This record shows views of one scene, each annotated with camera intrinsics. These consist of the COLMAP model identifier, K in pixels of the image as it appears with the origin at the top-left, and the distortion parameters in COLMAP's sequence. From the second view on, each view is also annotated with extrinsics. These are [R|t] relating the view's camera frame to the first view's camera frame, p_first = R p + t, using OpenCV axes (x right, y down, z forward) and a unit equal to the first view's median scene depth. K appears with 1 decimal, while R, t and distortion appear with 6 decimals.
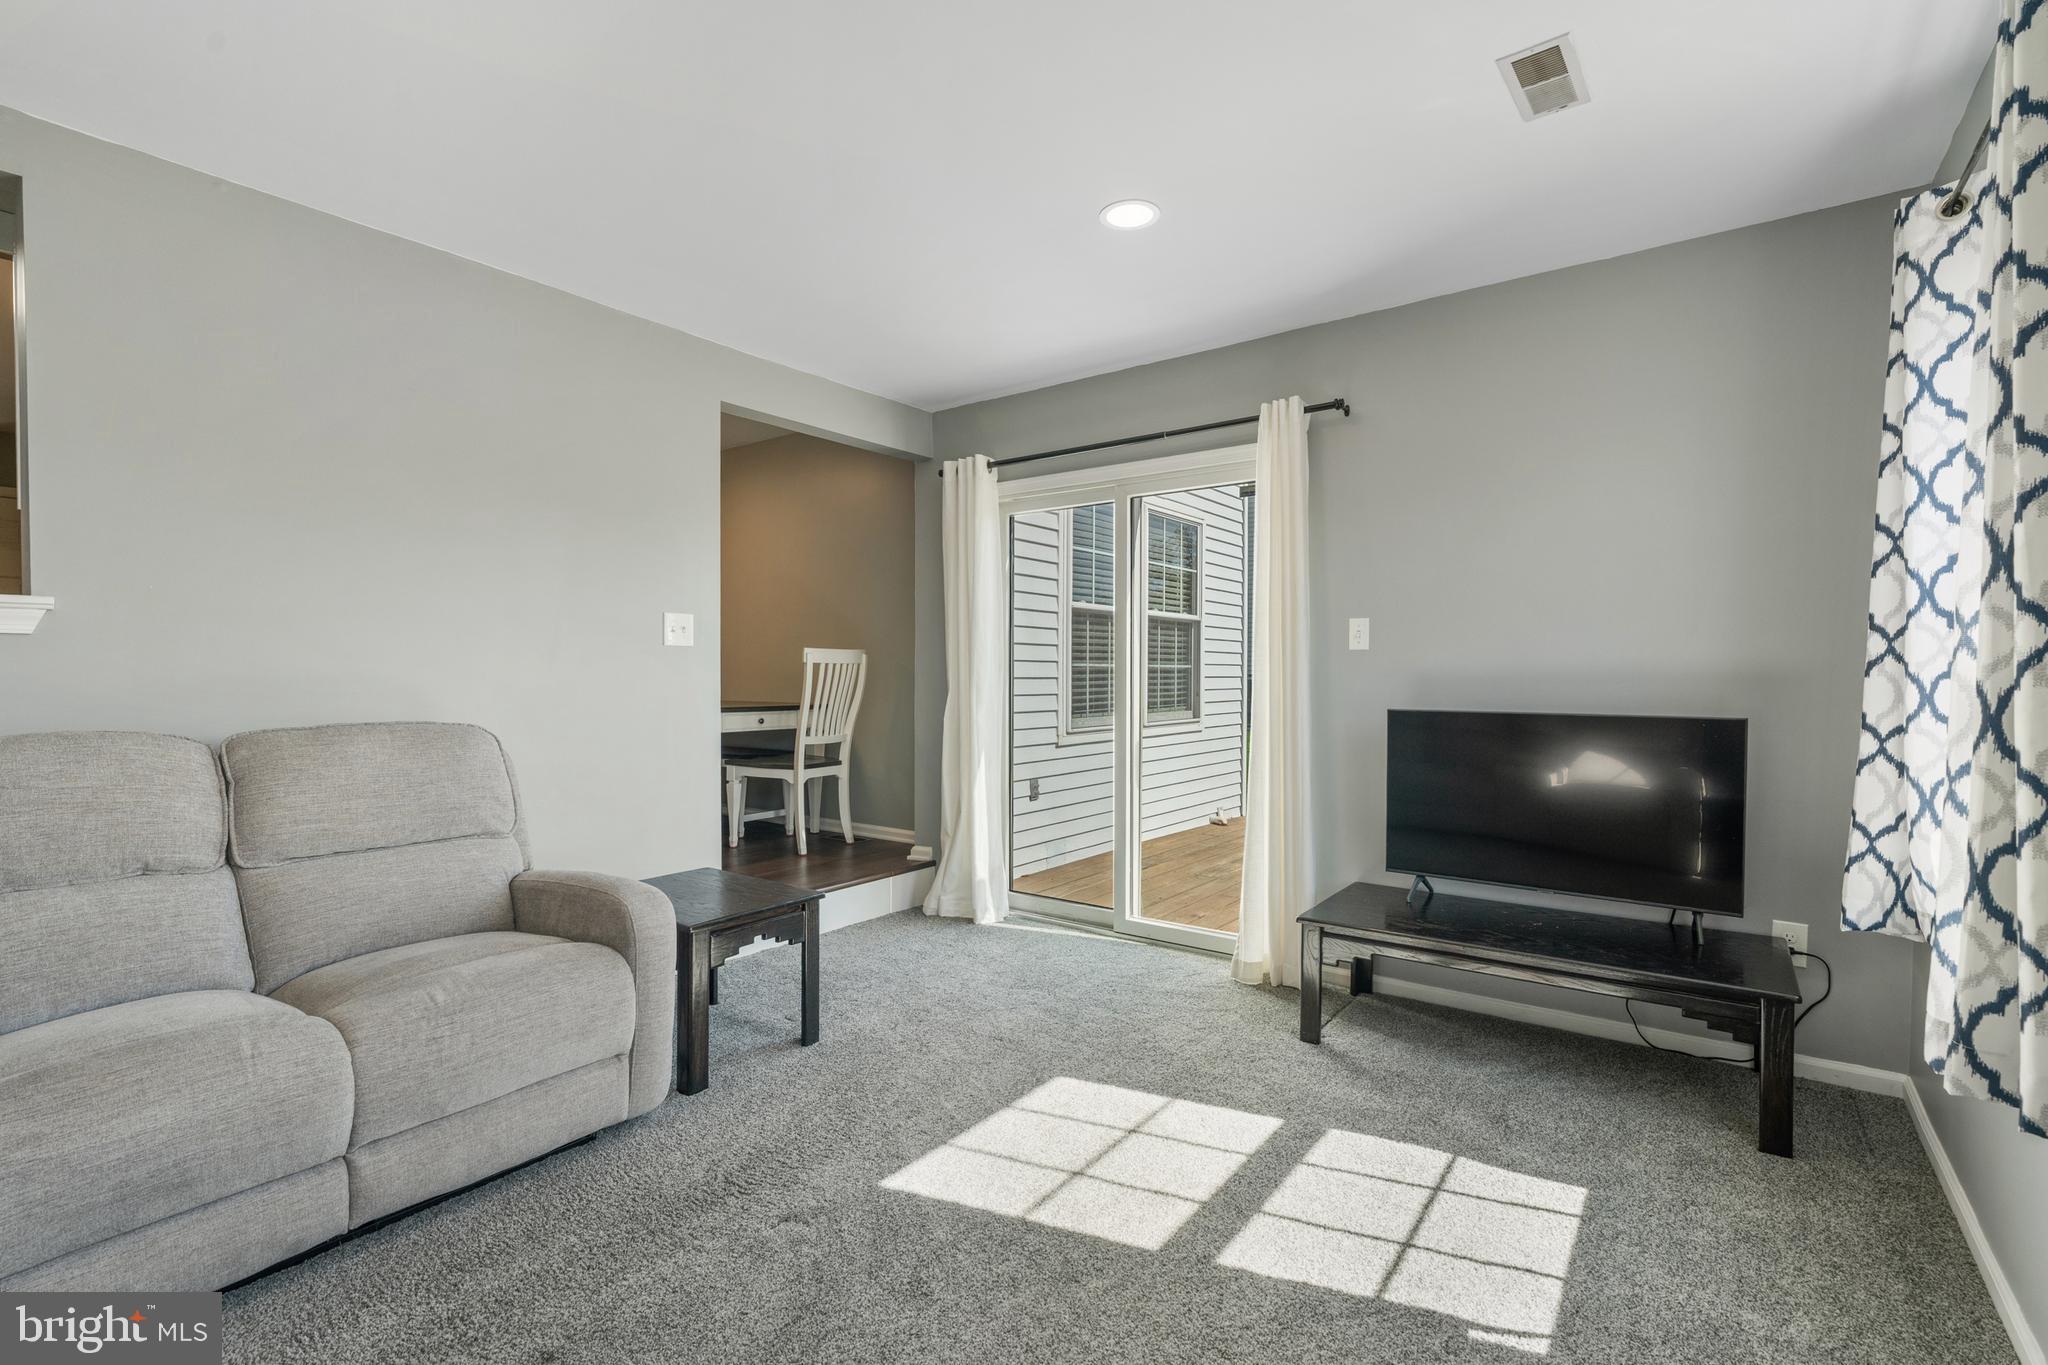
lens RADIAL K [[955.2, 0, 1015.3], [0, 955.2, 665.7], [0, 0, 1]] dist [-0.002468, -0.000483]
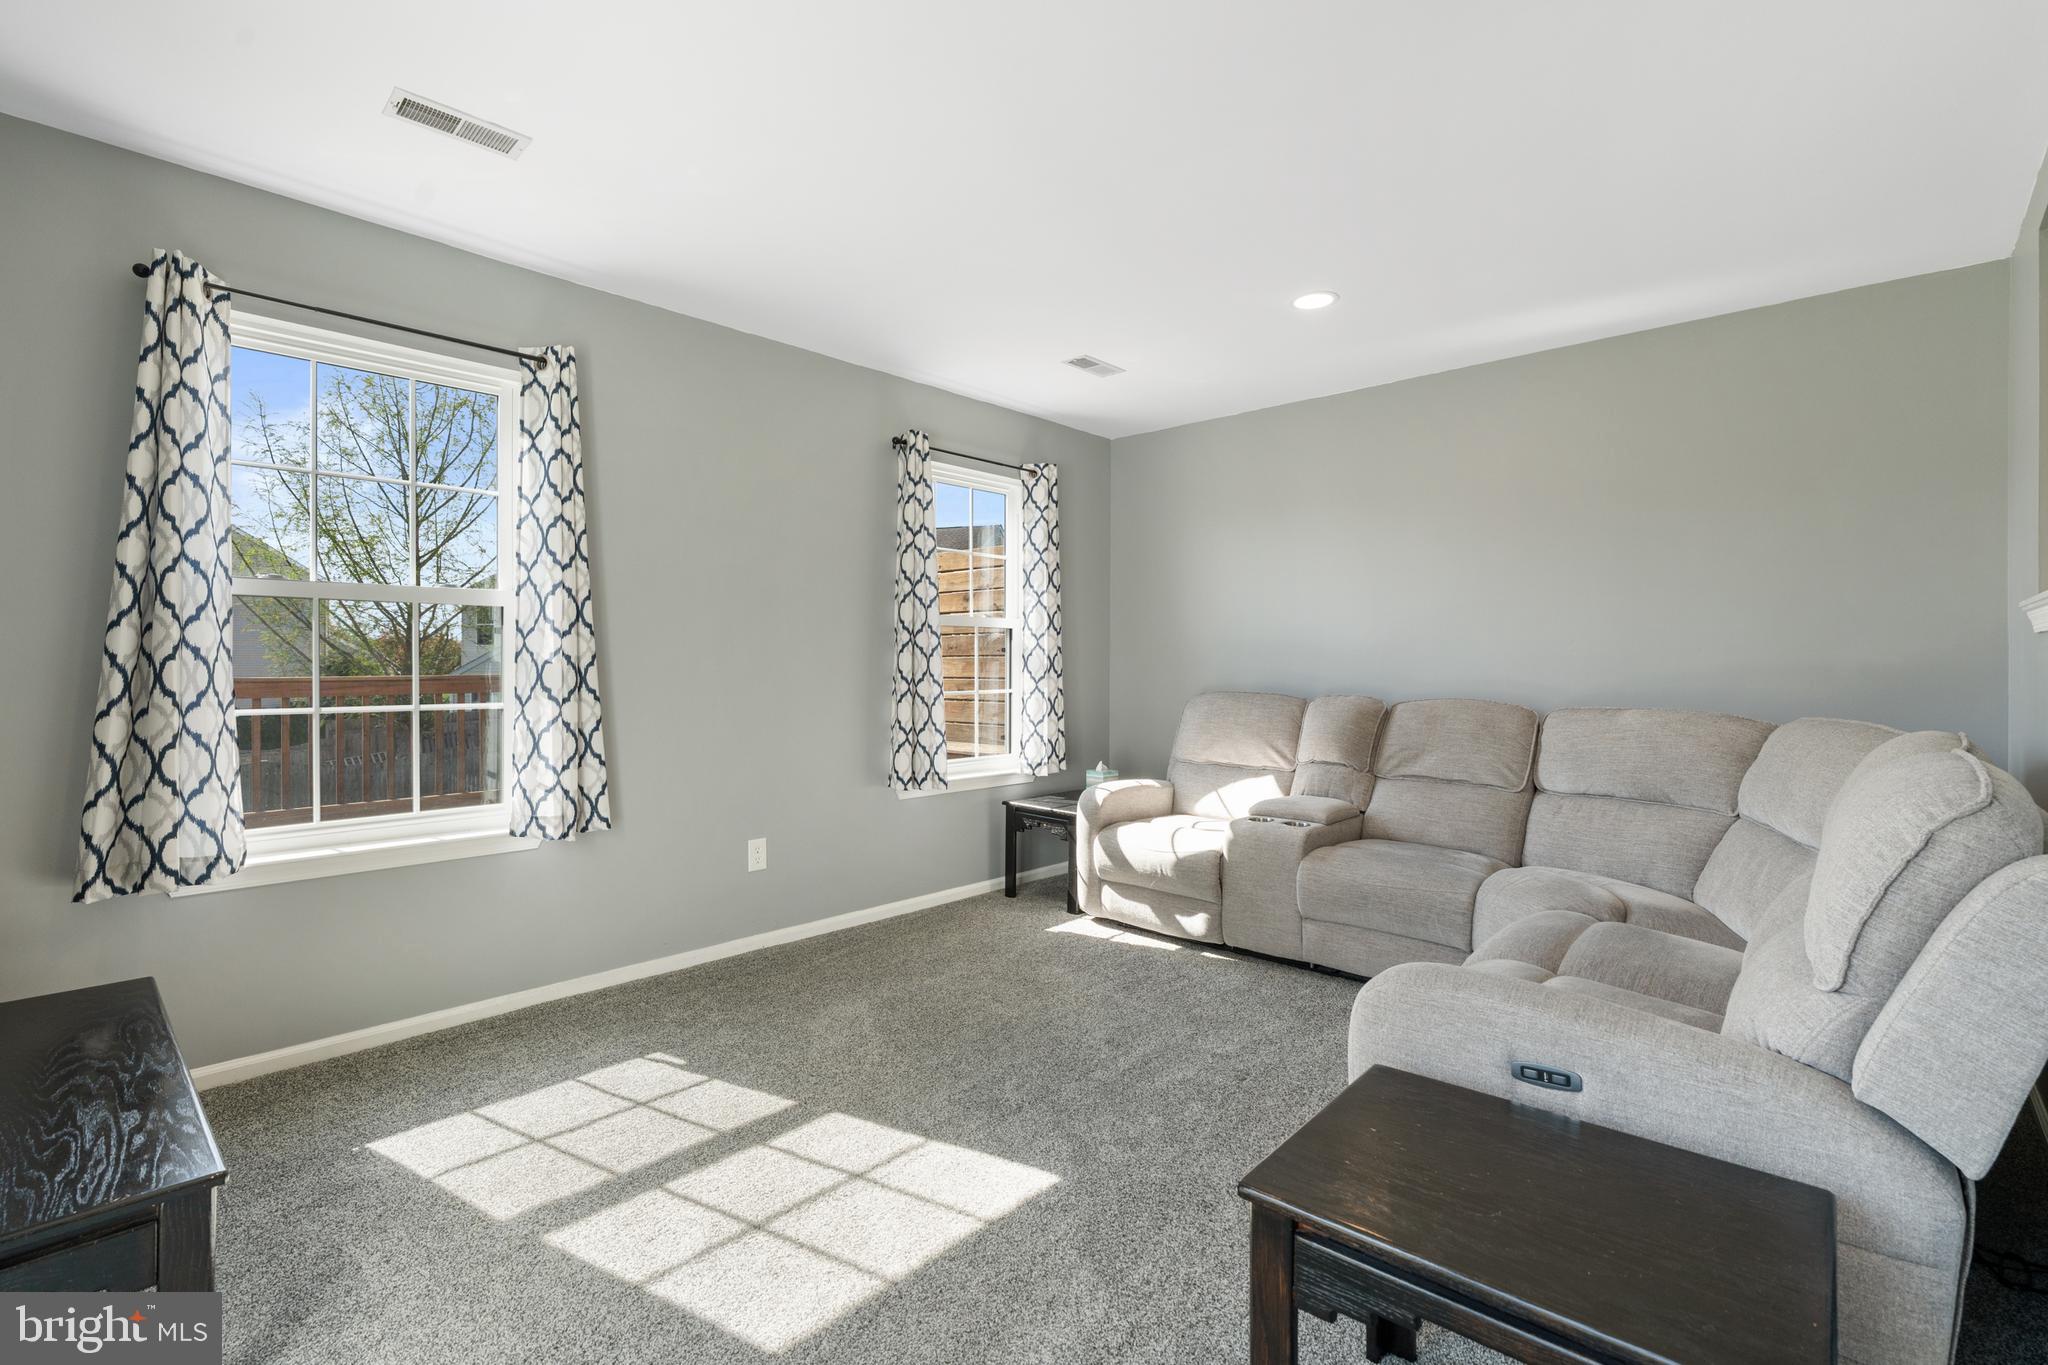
lens RADIAL K [[921.9, 0, 1012.7], [0, 921.9, 662.5], [0, 0, 1]] dist [0.000332, 0.000007]
pose [[-0.994216, -0.000100, 0.107395, -0.200852], [-0.001210, 0.999947, -0.010271, 0.020598], [-0.107389, -0.010341, -0.994163, 1.974312]]
